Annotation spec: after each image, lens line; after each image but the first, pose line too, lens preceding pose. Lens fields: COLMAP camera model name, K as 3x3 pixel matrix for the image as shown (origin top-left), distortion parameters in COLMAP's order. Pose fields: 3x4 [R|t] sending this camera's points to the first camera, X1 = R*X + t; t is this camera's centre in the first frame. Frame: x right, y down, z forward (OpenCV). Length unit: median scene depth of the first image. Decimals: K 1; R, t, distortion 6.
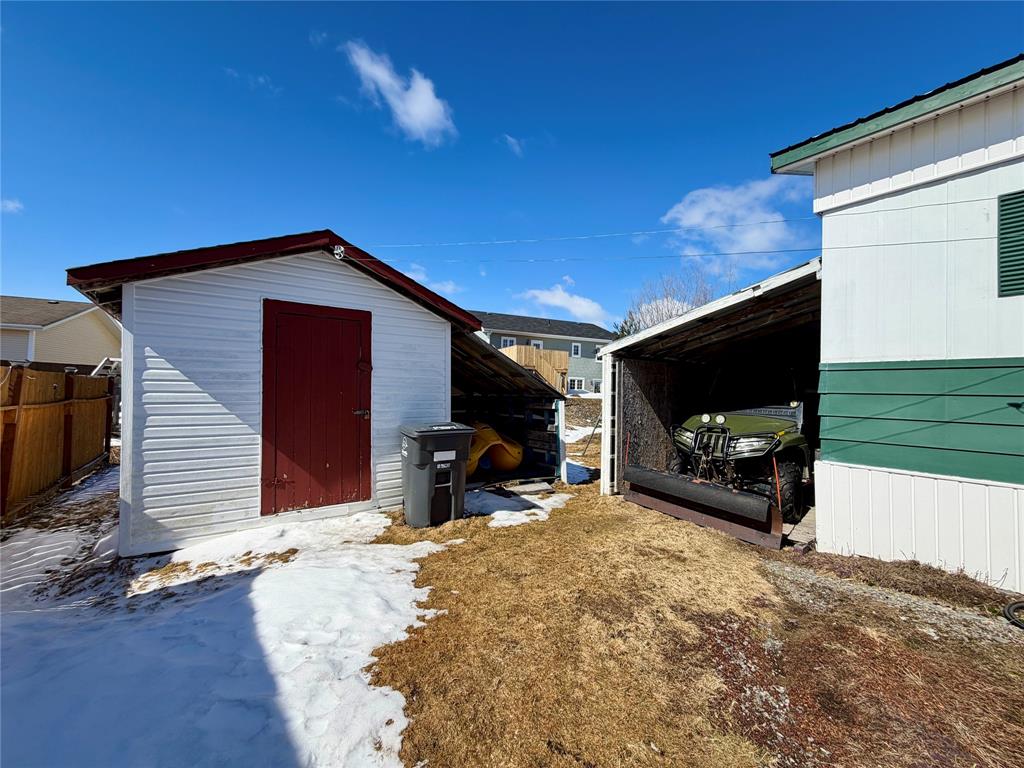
lens RADIAL K [[406.5, 0, 514.5], [0, 406.5, 382.5], [0, 0, 1]] dist [-0.000979, 0.000829]
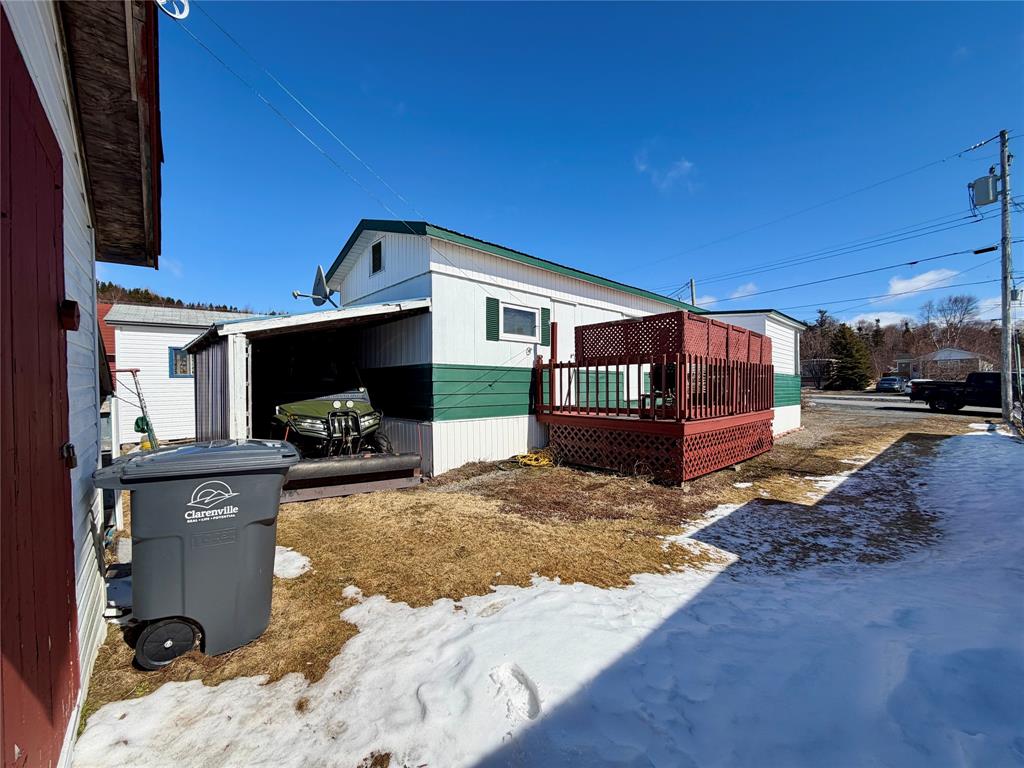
lens RADIAL K [[406.5, 0, 506.6], [0, 406.5, 386.3], [0, 0, 1]] dist [-0.000979, 0.000829]
pose [[-0.077169, -0.020488, 0.996808, -0.987249], [-0.018281, 0.999650, 0.019131, 0.010453], [-0.996850, -0.016746, -0.077516, 0.892617]]
